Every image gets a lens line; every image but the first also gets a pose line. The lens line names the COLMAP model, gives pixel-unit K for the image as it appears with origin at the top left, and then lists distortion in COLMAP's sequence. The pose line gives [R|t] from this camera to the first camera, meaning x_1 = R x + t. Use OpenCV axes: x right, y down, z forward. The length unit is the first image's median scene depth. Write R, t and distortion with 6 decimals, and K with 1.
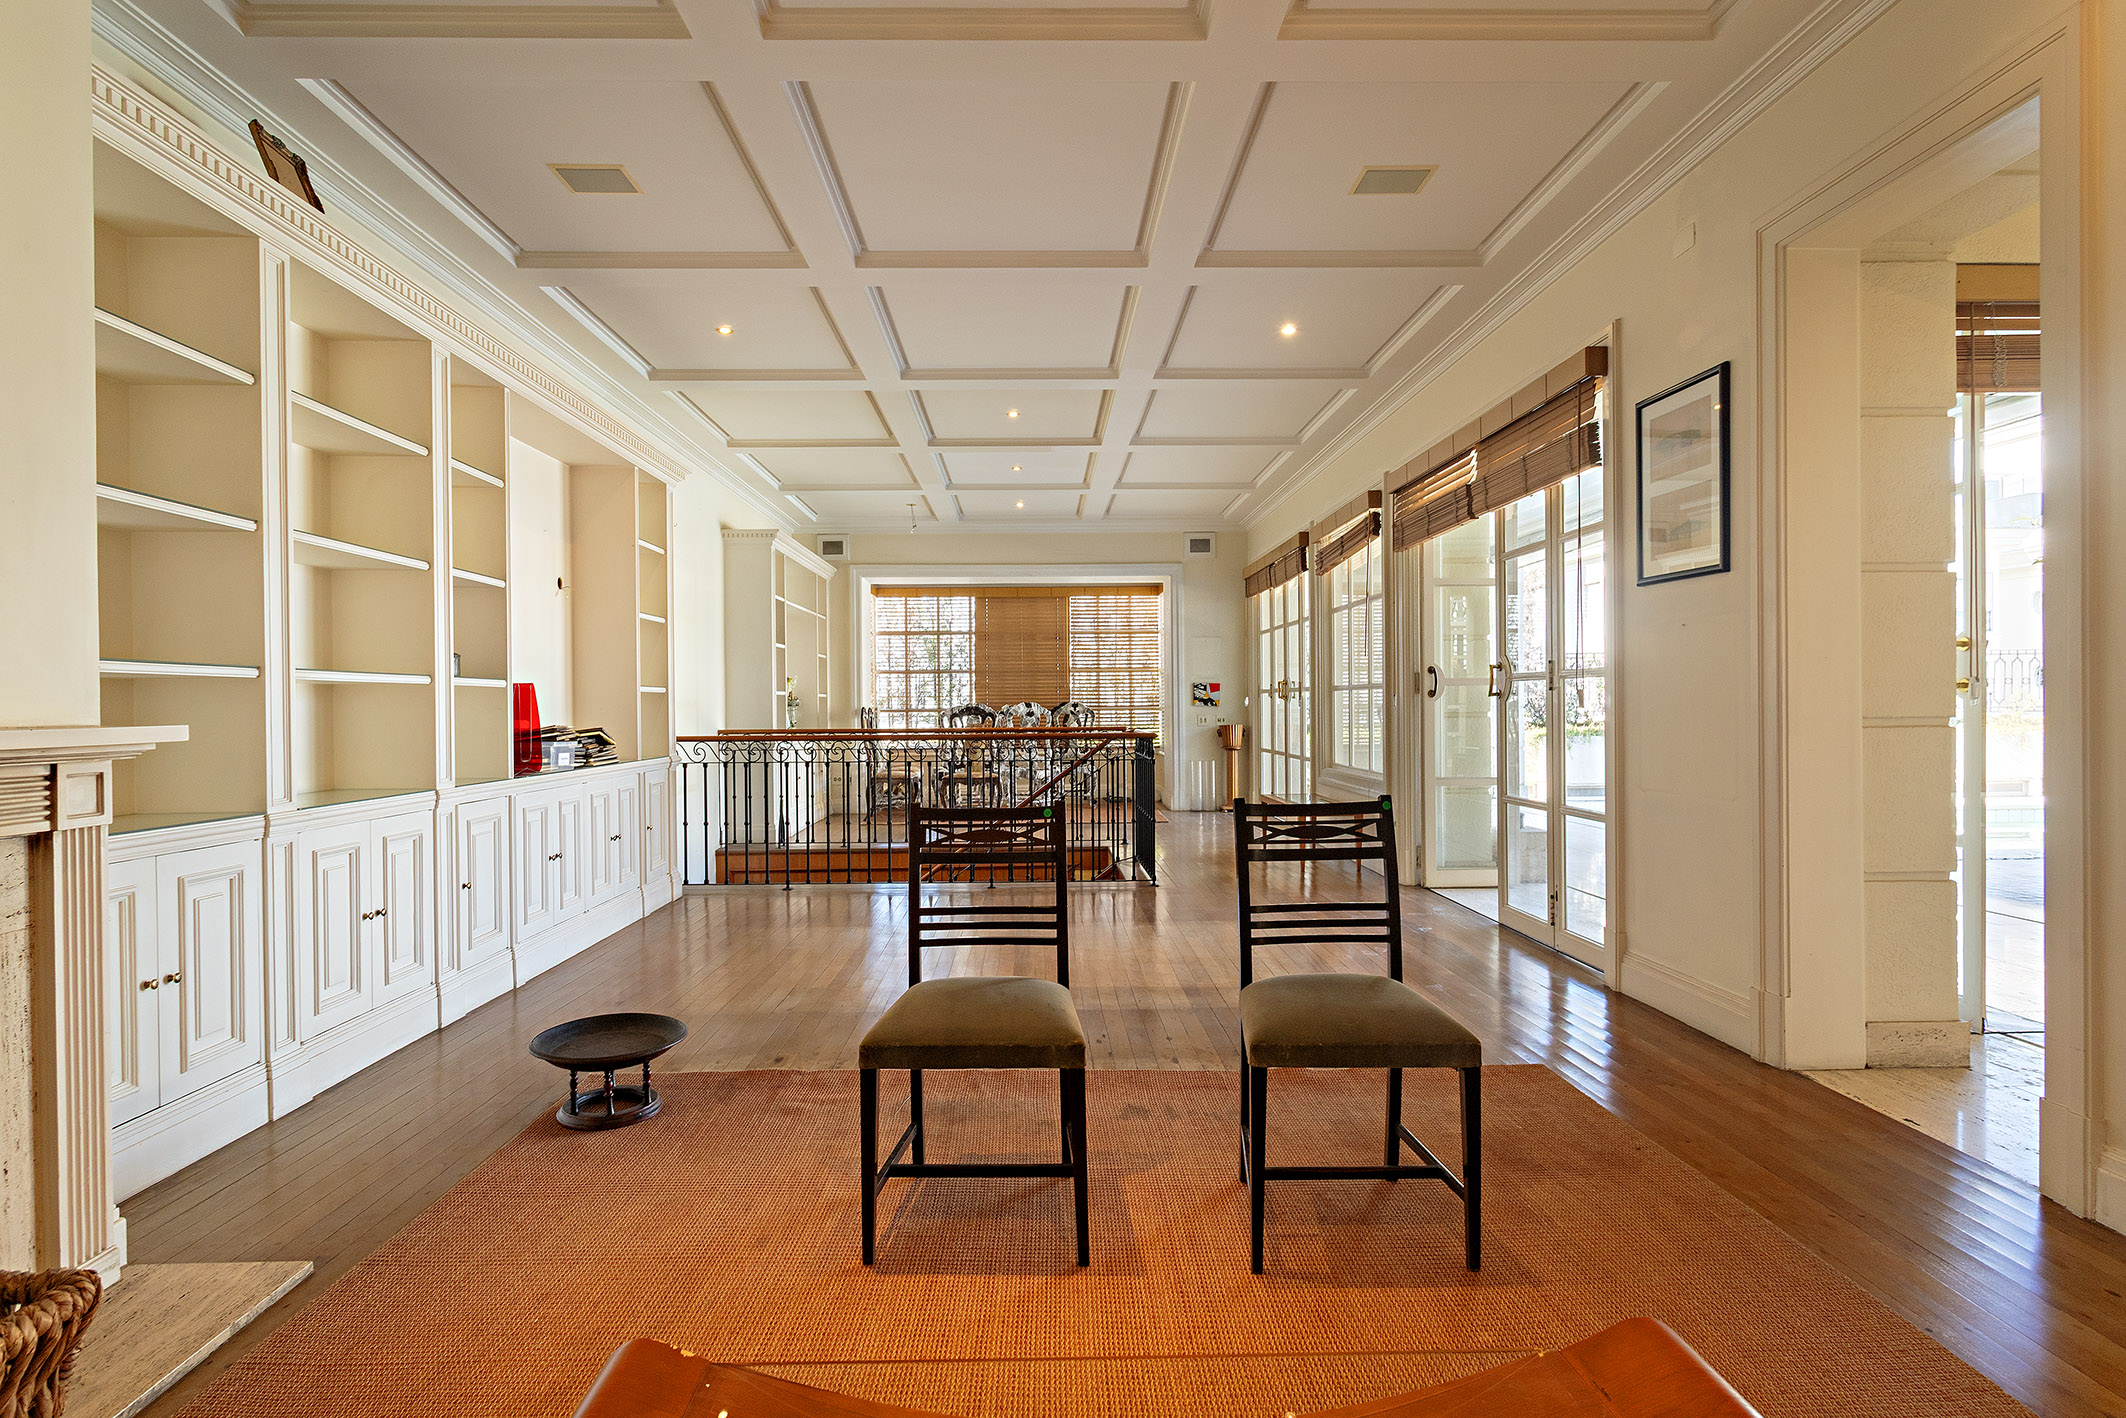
lens RADIAL K [[1104.9, 0, 1067.6], [0, 1104.9, 715.2], [0, 0, 1]] dist [-0.008133, 0.002795]
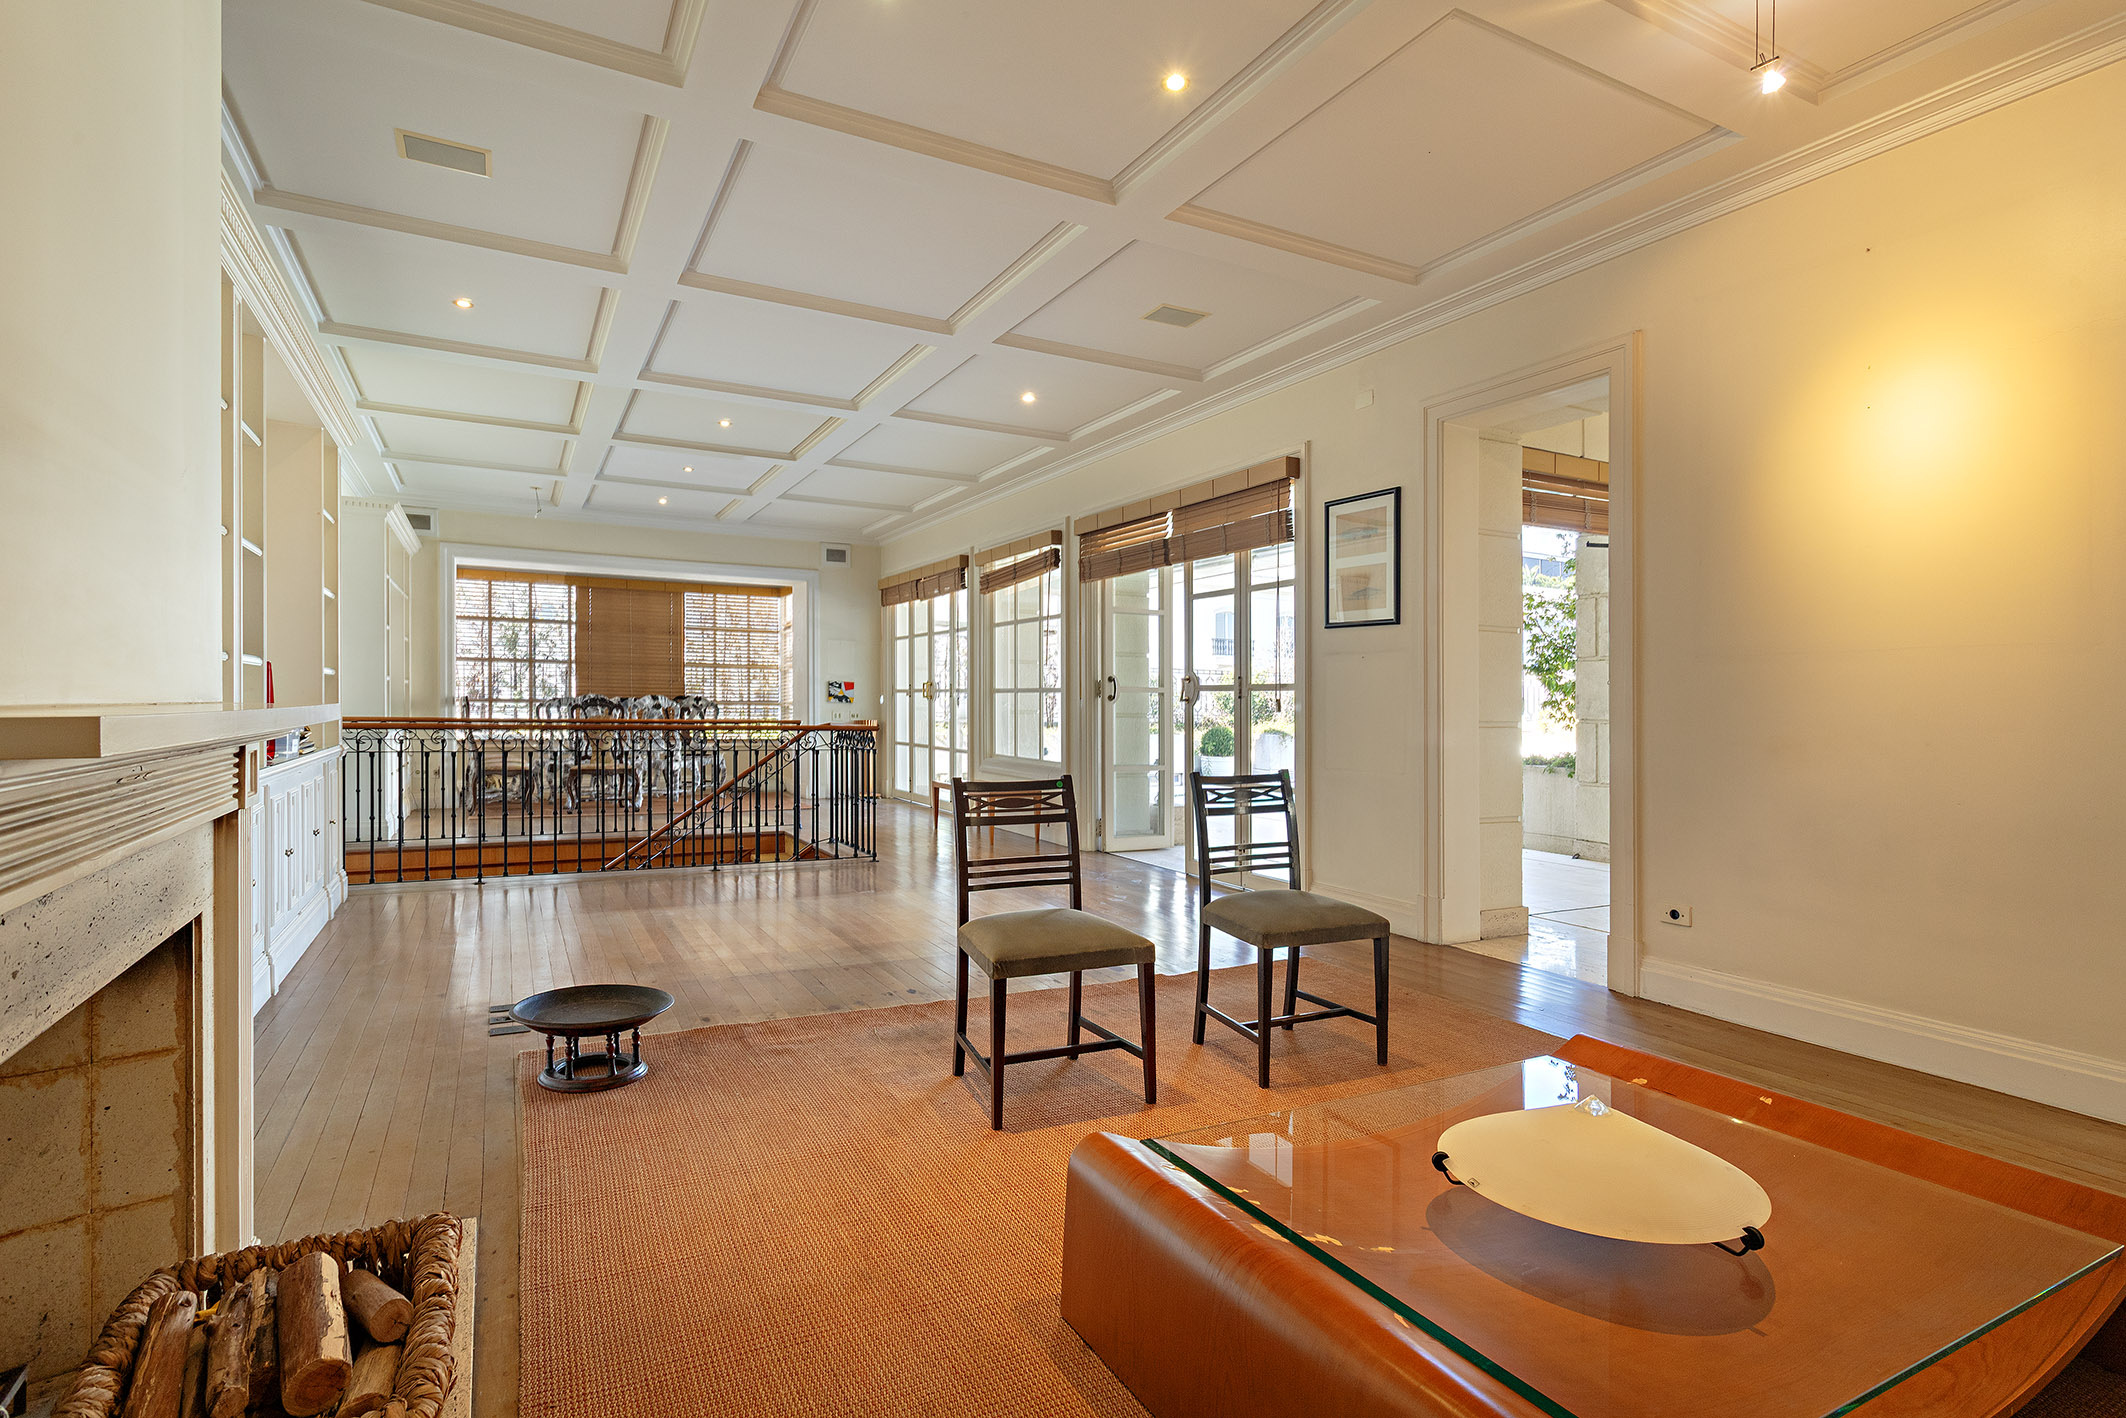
lens RADIAL K [[1053.2, 0, 1054.7], [0, 1053.2, 699.7], [0, 0, 1]] dist [-0.002797, 0.000659]
pose [[0.900980, 0.024188, 0.433186, -0.222627], [-0.018908, 0.999685, -0.016493, 0.003171], [-0.433448, 0.006669, 0.901154, -0.050786]]
